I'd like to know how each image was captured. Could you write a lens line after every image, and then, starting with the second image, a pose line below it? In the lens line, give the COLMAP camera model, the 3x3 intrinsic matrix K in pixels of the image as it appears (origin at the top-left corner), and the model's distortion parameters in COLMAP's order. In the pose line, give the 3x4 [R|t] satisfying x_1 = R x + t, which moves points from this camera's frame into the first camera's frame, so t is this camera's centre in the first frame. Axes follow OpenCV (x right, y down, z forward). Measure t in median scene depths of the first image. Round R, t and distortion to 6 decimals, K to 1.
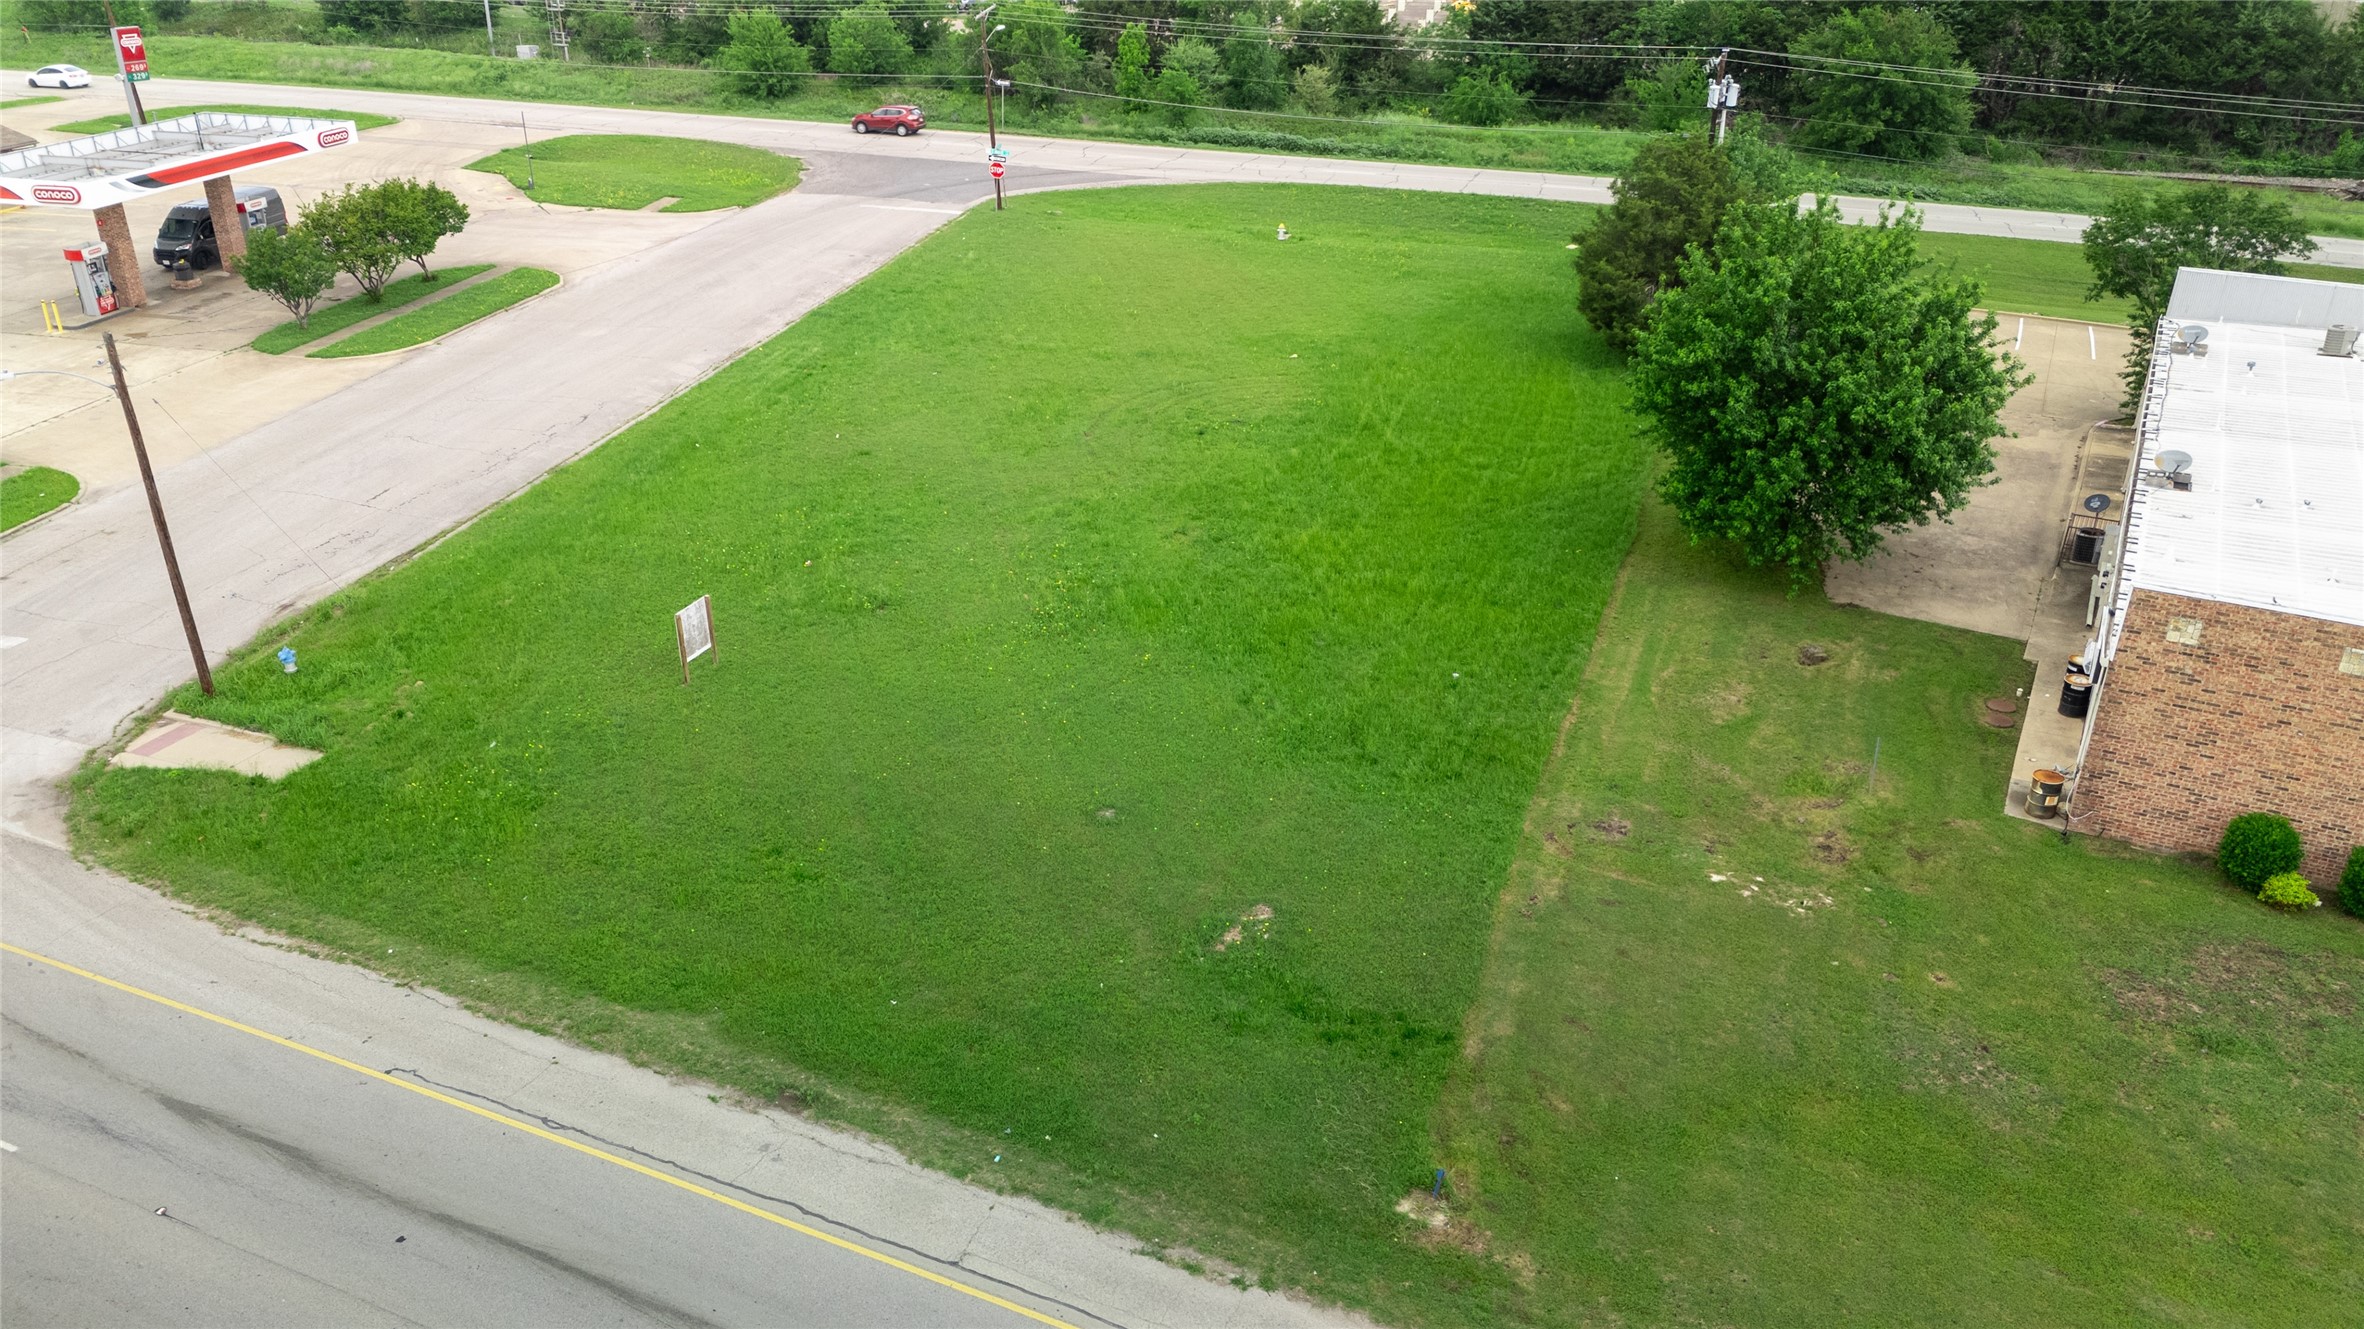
lens RADIAL K [[1748.8, 0, 1182.0], [0, 1748.8, 664.5], [0, 0, 1]] dist [0.079385, -0.057557]
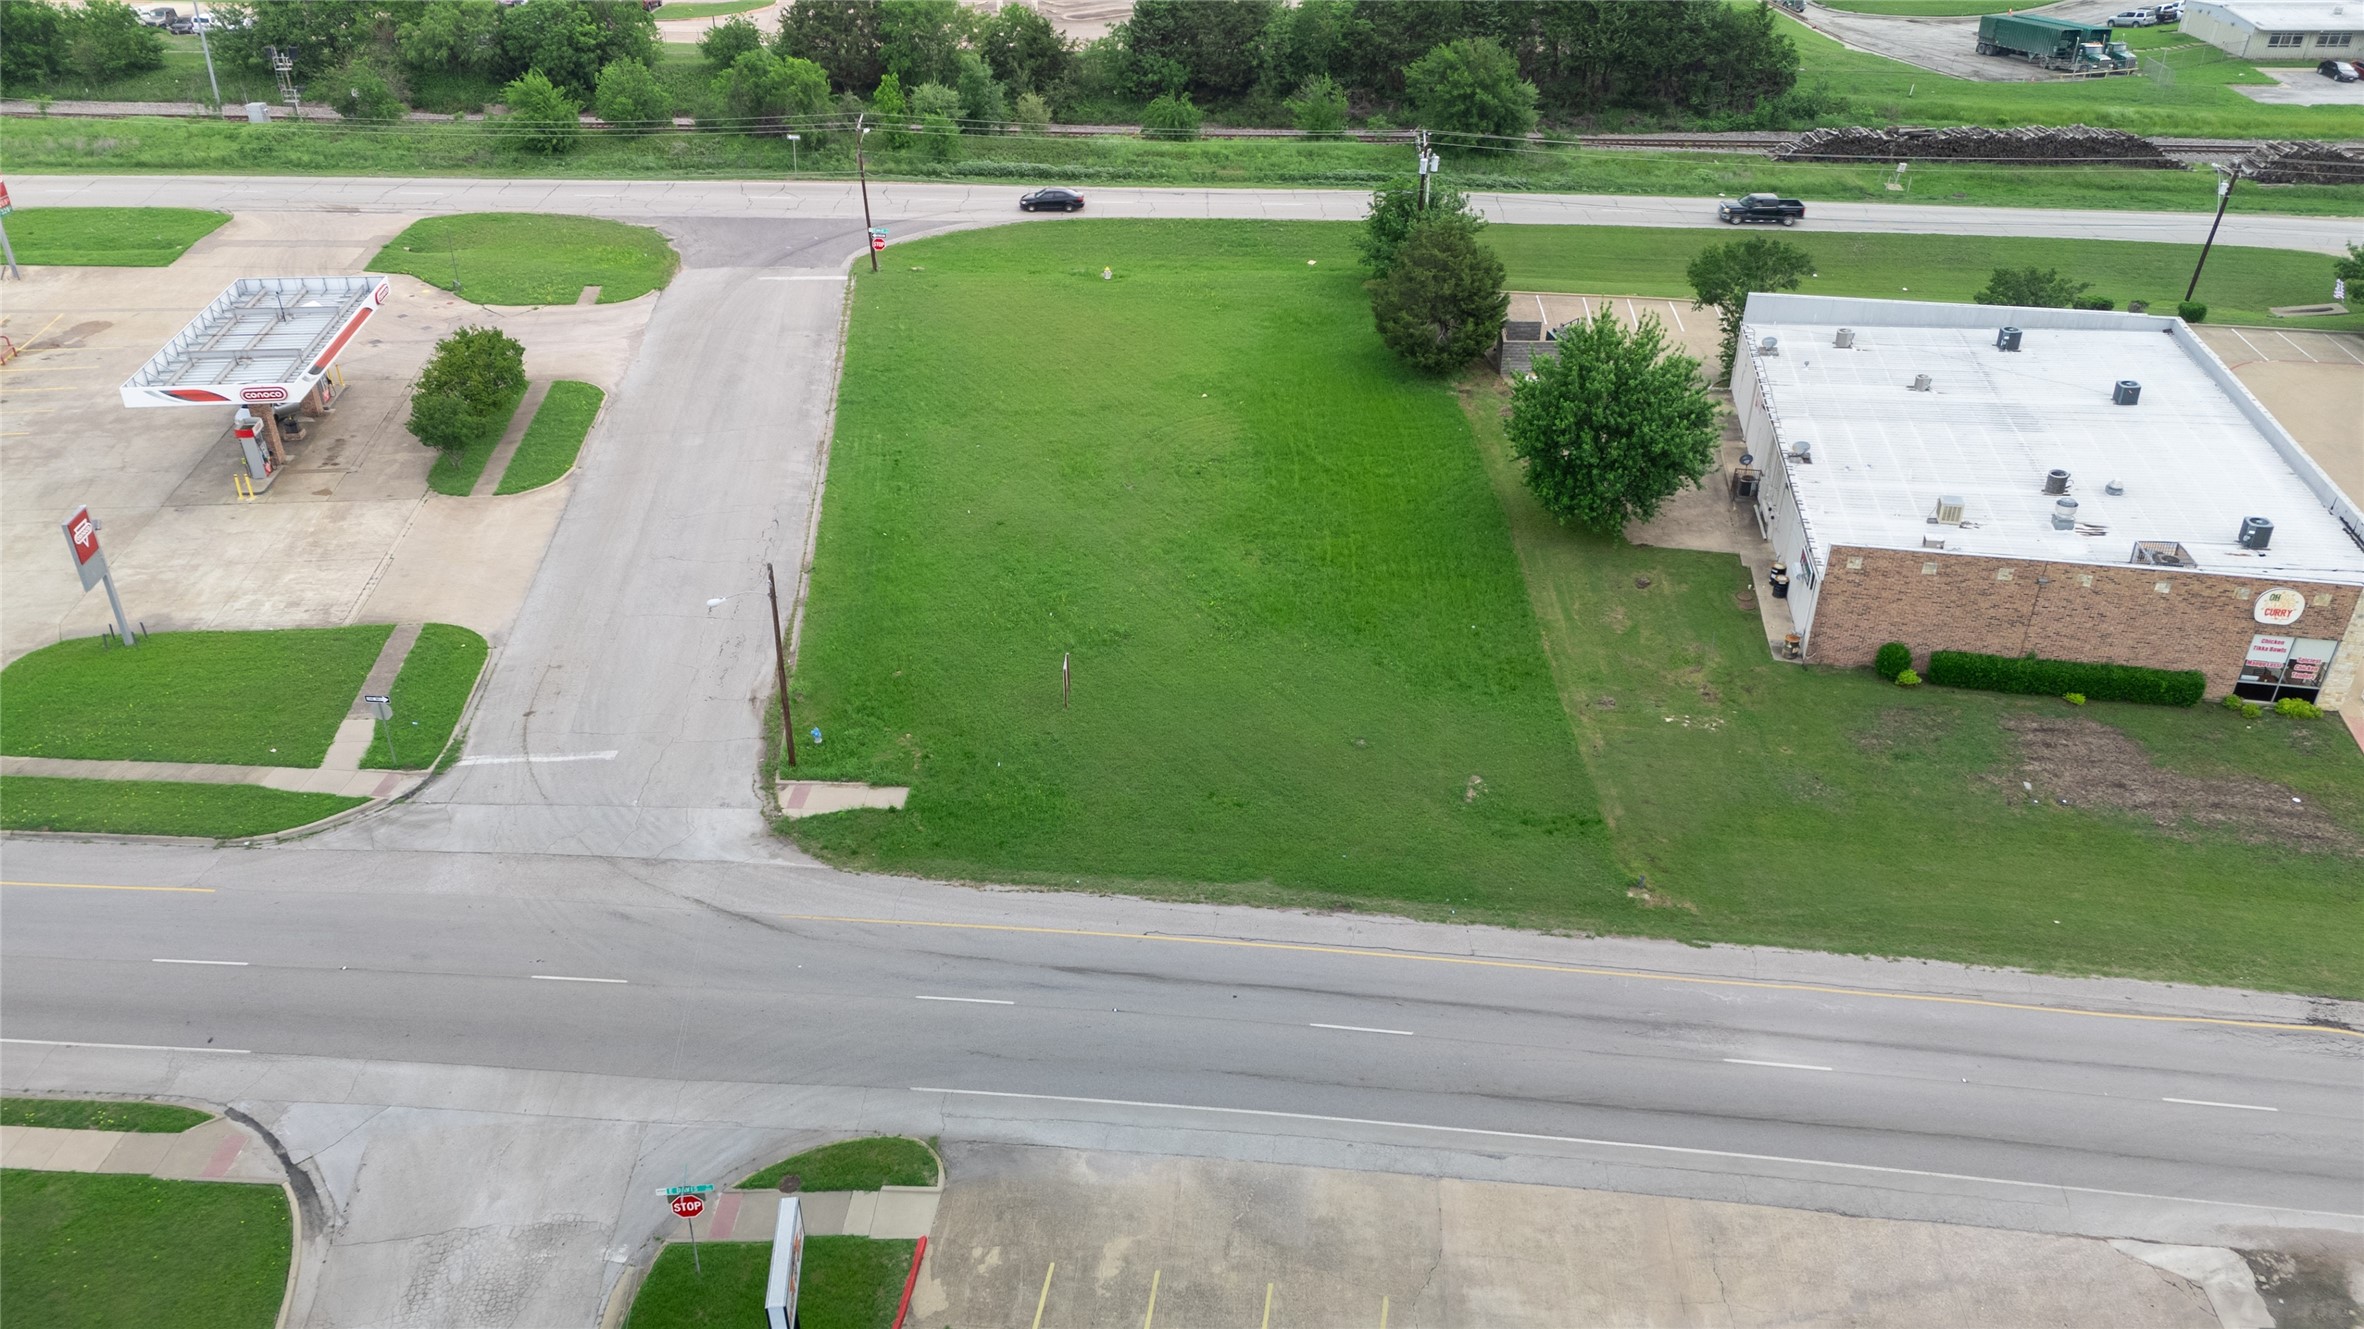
lens RADIAL K [[1748.8, 0, 1182.0], [0, 1748.8, 664.5], [0, 0, 1]] dist [0.079385, -0.057557]
pose [[0.947799, -0.165599, 0.272497, -0.586657], [0.140576, 0.984045, 0.109062, -0.183474], [-0.286210, -0.065063, 0.955956, -0.576943]]
